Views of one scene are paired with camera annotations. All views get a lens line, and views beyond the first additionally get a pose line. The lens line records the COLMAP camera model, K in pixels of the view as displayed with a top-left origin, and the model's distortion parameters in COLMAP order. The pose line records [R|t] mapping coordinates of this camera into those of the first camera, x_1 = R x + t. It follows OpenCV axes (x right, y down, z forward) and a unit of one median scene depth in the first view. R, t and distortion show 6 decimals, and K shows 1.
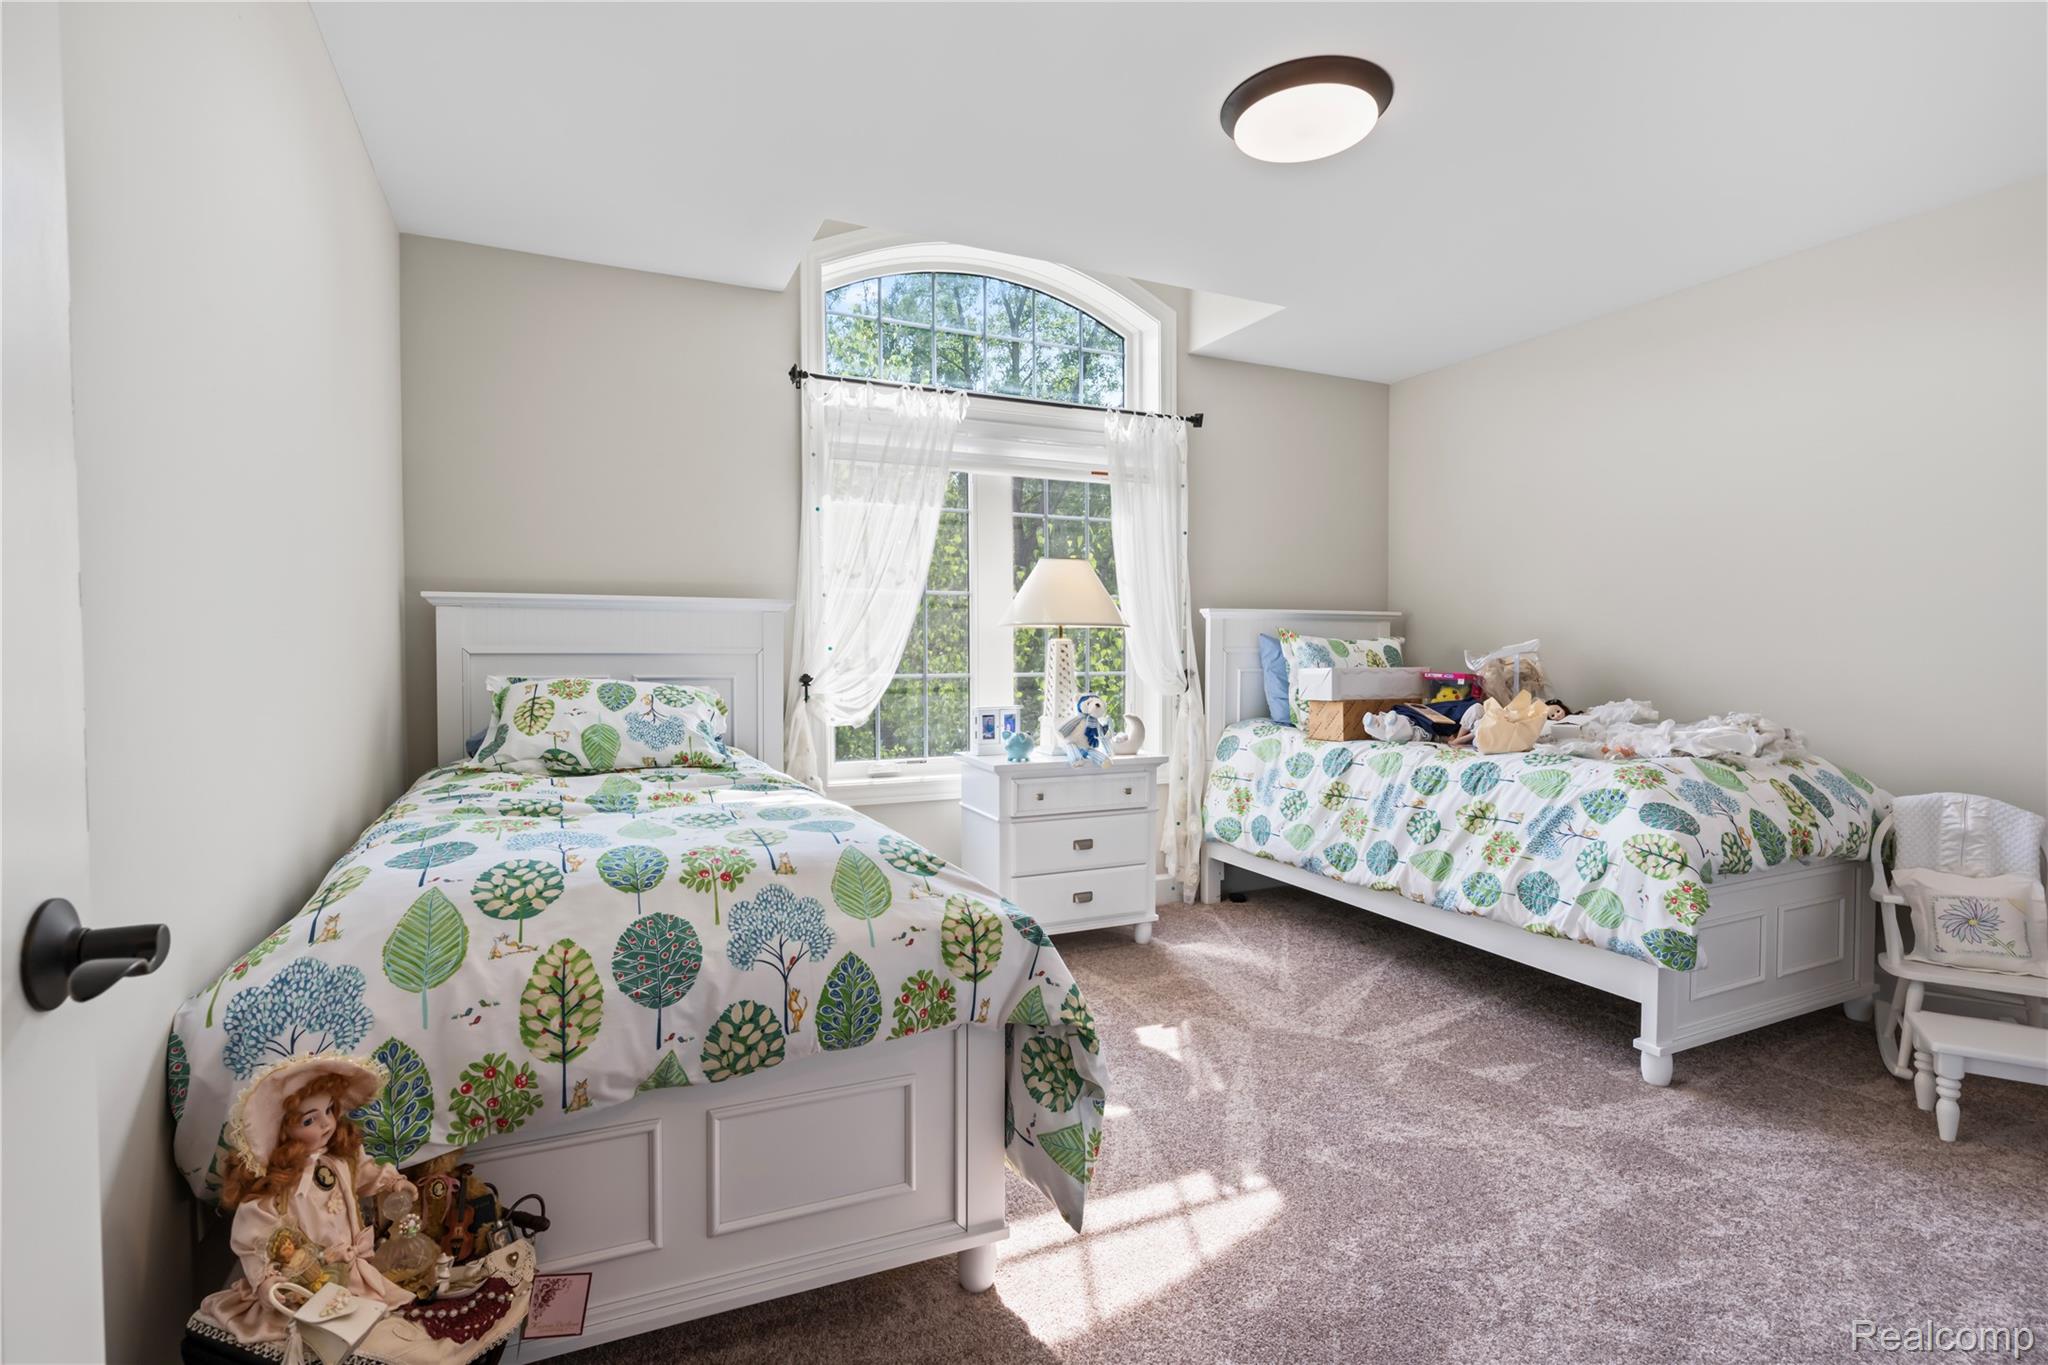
lens RADIAL K [[994.8, 0, 1022.7], [0, 994.8, 681.5], [0, 0, 1]] dist [-0.005220, 0.000260]
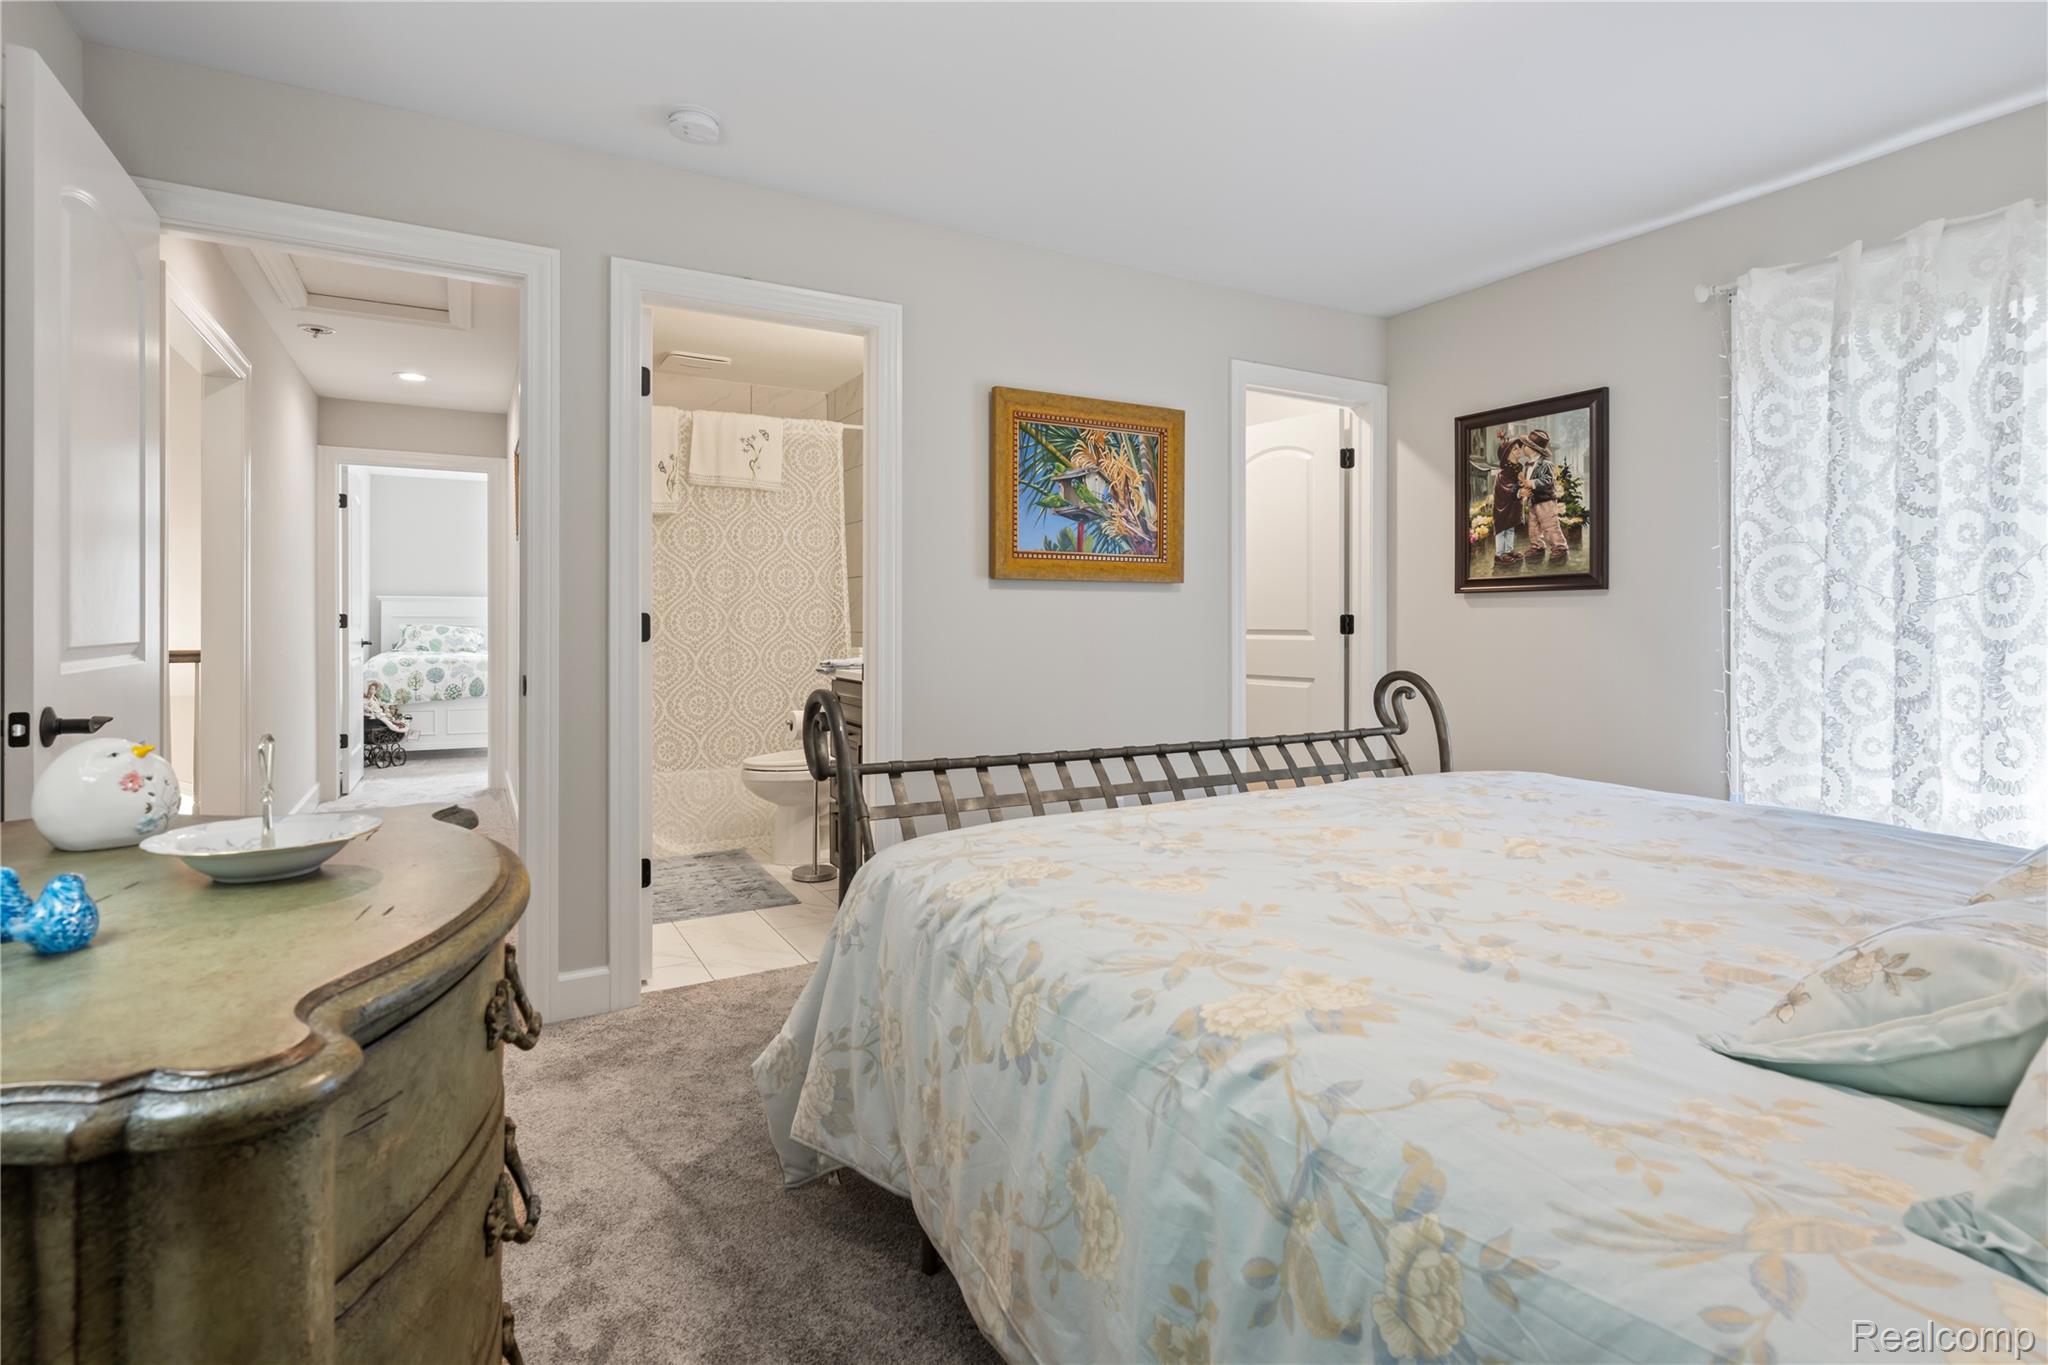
lens RADIAL K [[994.8, 0, 1038.4], [0, 994.8, 614.8], [0, 0, 1]] dist [-0.005220, 0.000260]
pose [[0.995974, 0.002362, 0.089616, 2.240684], [0.000457, 0.999506, -0.031423, 0.123029], [-0.089646, 0.031338, 0.995481, -4.334177]]
